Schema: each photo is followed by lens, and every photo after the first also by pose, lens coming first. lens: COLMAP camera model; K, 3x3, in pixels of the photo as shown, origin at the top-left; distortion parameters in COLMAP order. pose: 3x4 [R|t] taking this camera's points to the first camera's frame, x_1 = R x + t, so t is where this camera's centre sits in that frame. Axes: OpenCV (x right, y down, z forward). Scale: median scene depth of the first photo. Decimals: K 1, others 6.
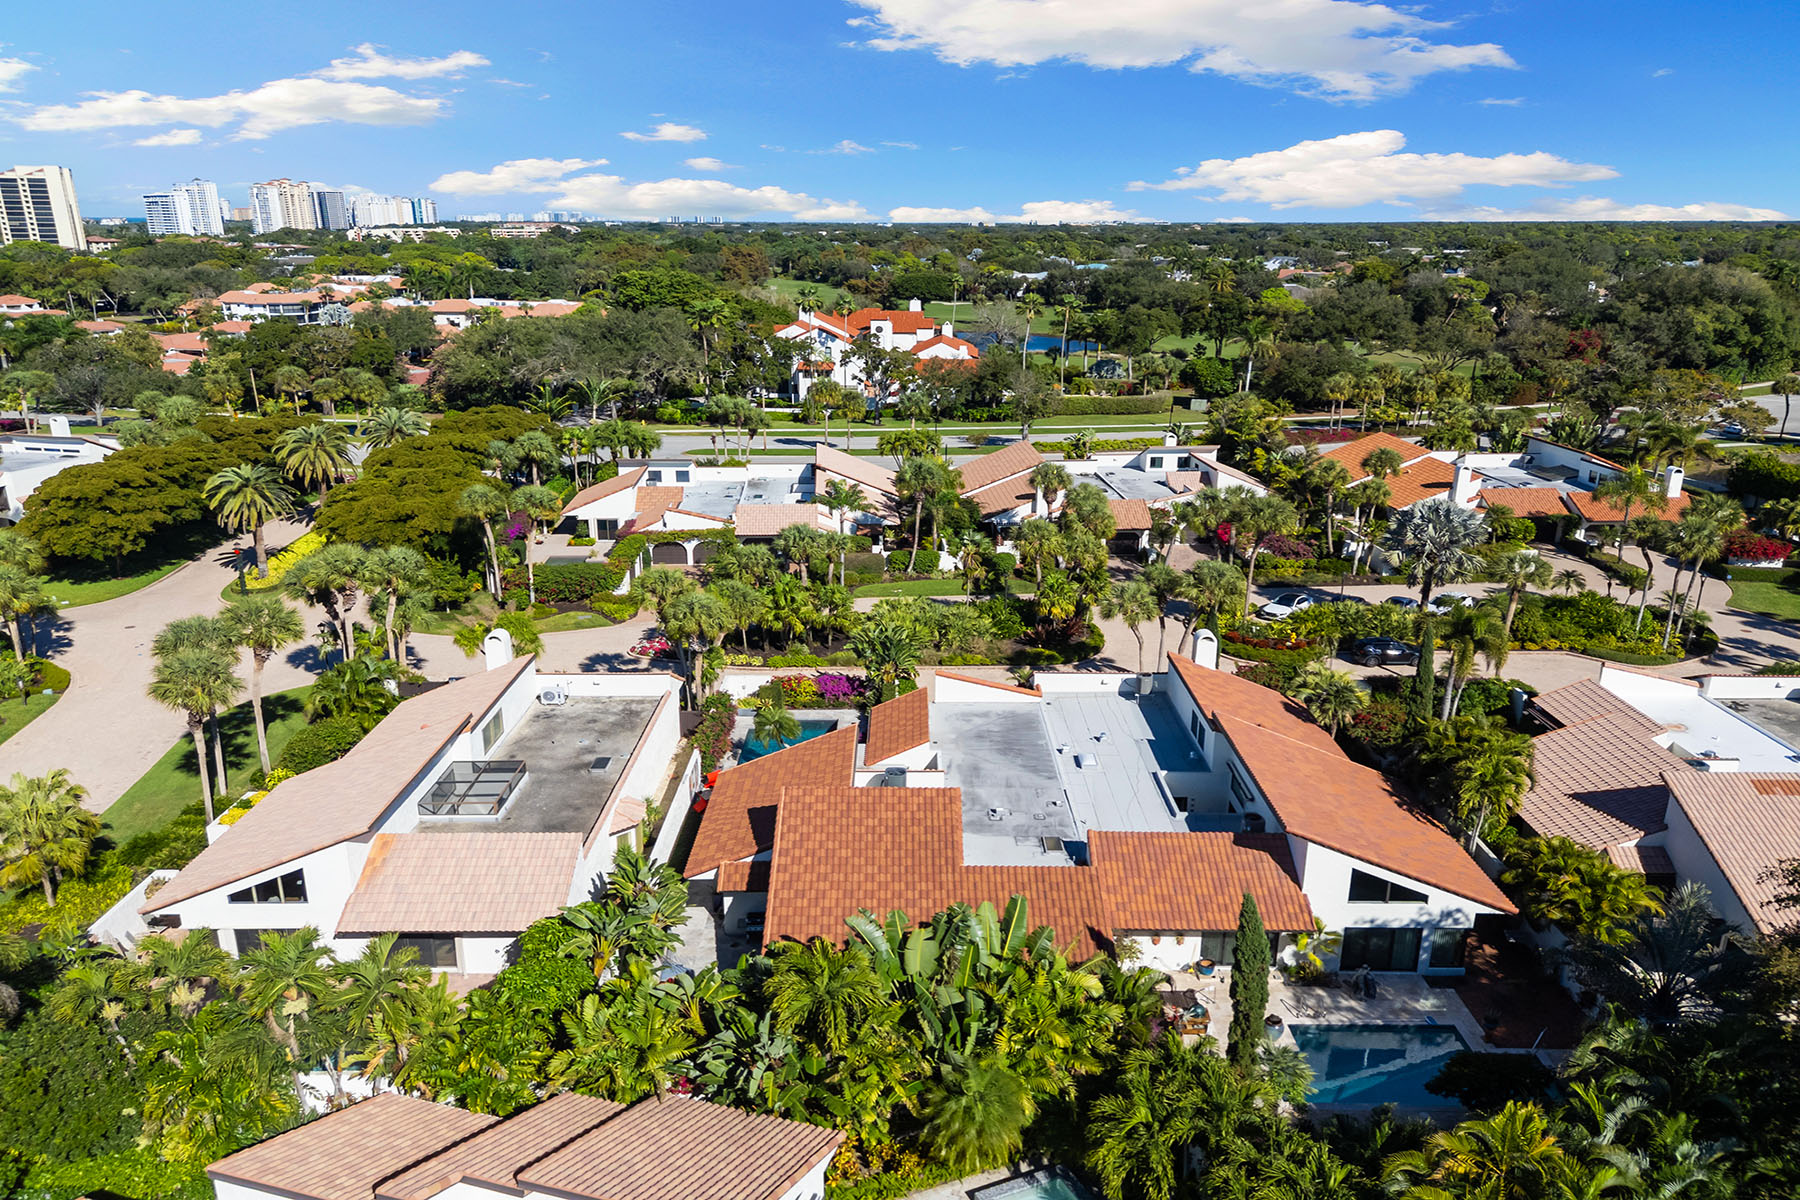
lens RADIAL K [[1243.1, 0, 891.4], [0, 1243.1, 474.7], [0, 0, 1]] dist [0.003530, 0.002493]
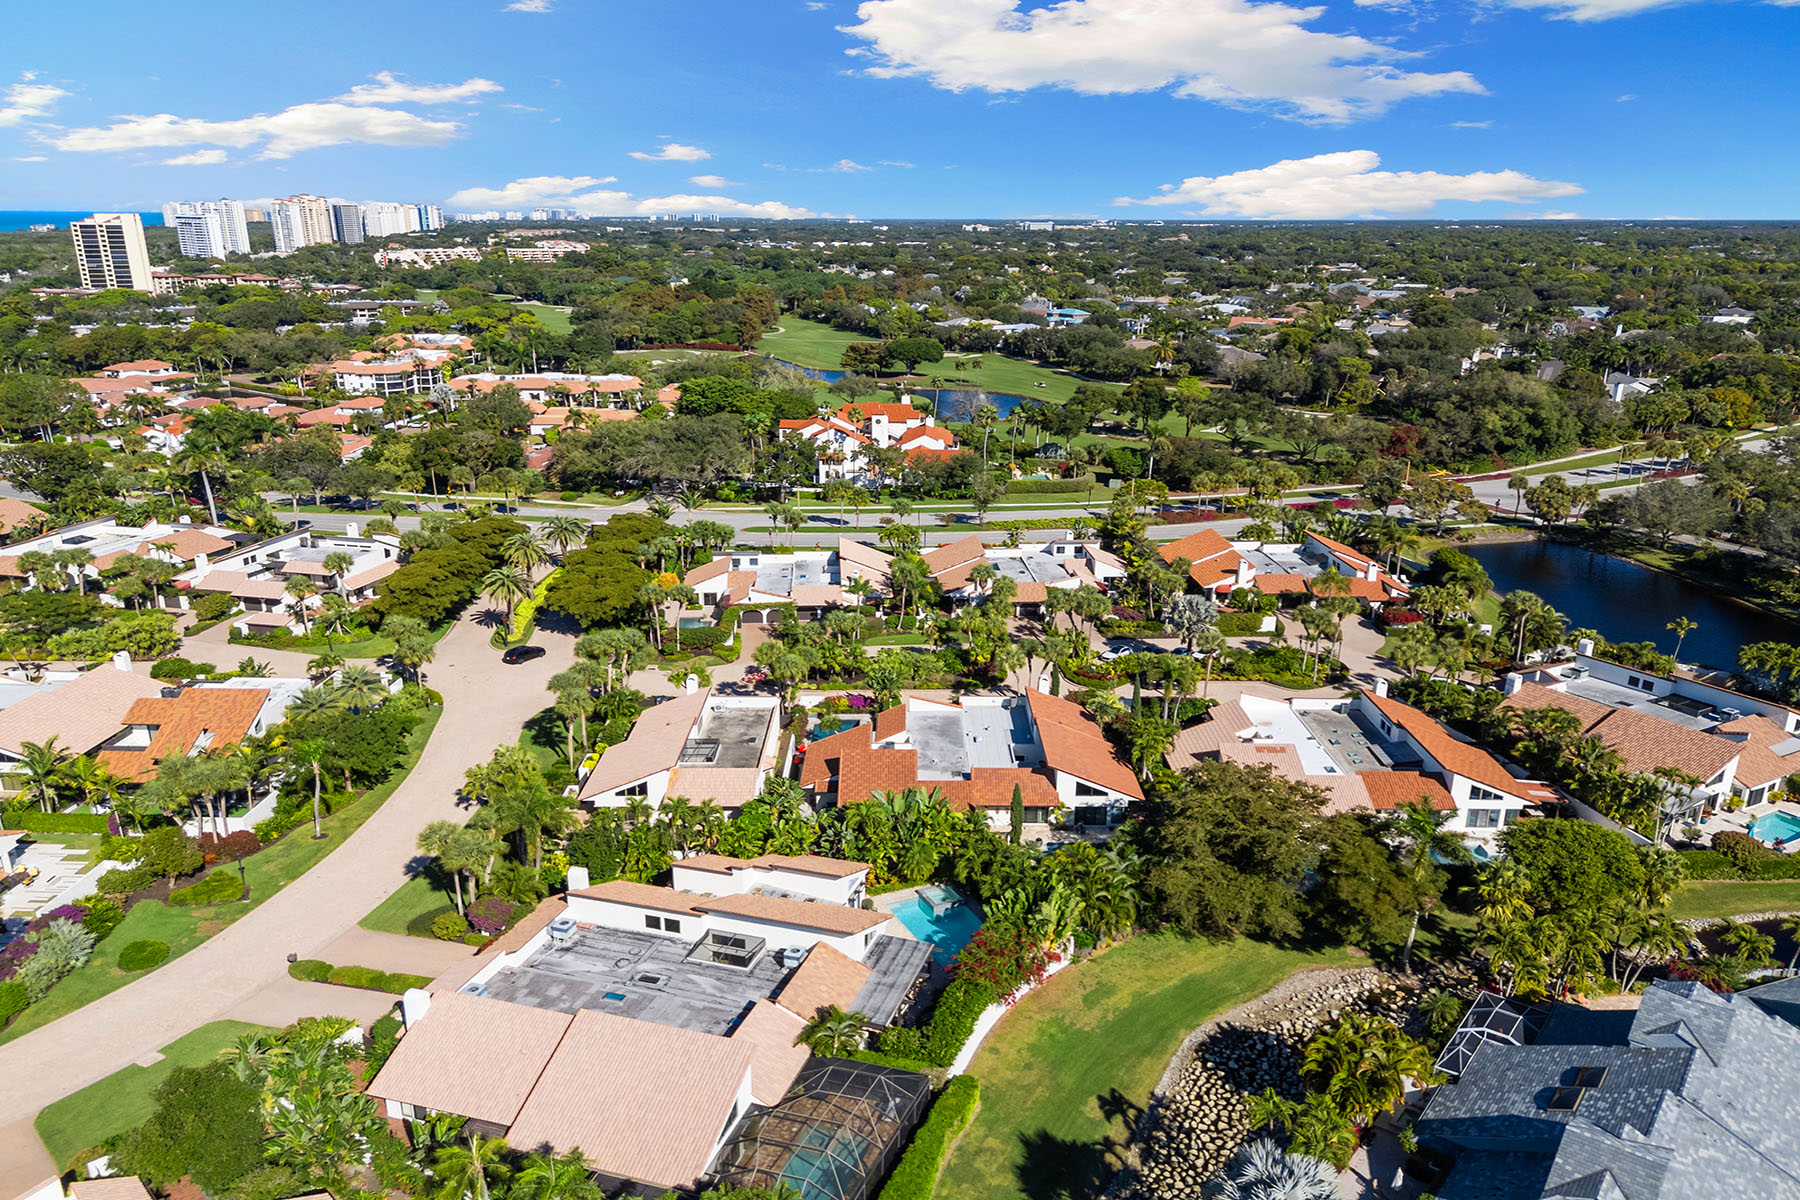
lens RADIAL K [[1243.3, 0, 900.0], [0, 1243.3, 600.0], [0, 0, 1]] dist [-0.000186, -0.000501]
pose [[0.999942, 0.001618, 0.010677, -0.000707], [-0.002777, 0.993992, 0.109419, -0.085046], [-0.010436, -0.109442, 0.993938, -0.386143]]
